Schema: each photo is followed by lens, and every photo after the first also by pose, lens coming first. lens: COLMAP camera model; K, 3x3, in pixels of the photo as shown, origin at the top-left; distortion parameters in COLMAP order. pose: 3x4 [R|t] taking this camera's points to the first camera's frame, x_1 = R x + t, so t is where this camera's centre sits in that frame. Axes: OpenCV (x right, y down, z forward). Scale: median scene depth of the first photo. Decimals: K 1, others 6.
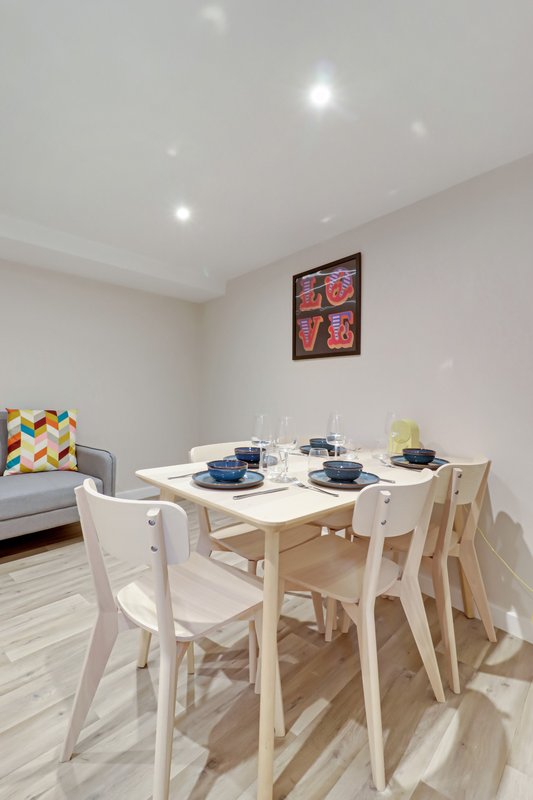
lens RADIAL K [[389.5, 0, 266.5], [0, 389.5, 400.0], [0, 0, 1]] dist [-0.002393, -0.000794]
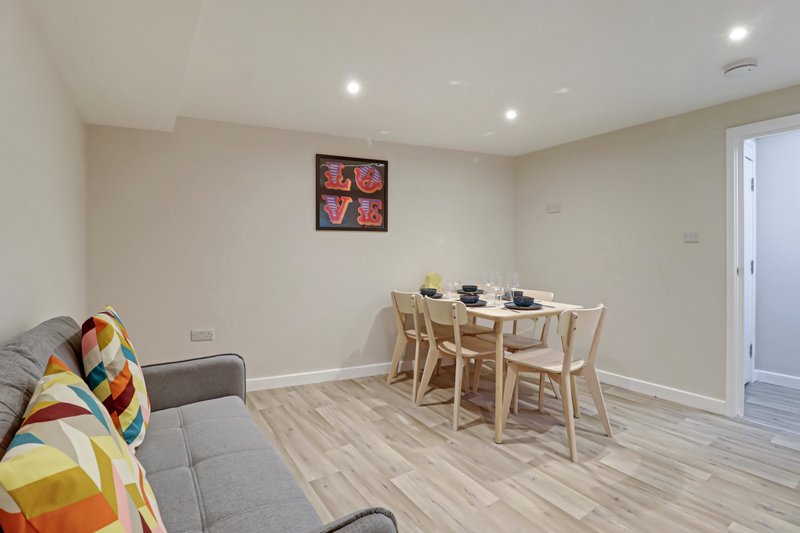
lens RADIAL K [[379.1, 0, 400.0], [0, 379.1, 266.5], [0, 0, 1]] dist [0.002746, 0.000083]
pose [[0.218402, -0.024448, 0.975553, -0.937801], [0.043519, 0.998936, 0.015292, -0.005422], [-0.974888, 0.039116, 0.219233, 0.543366]]
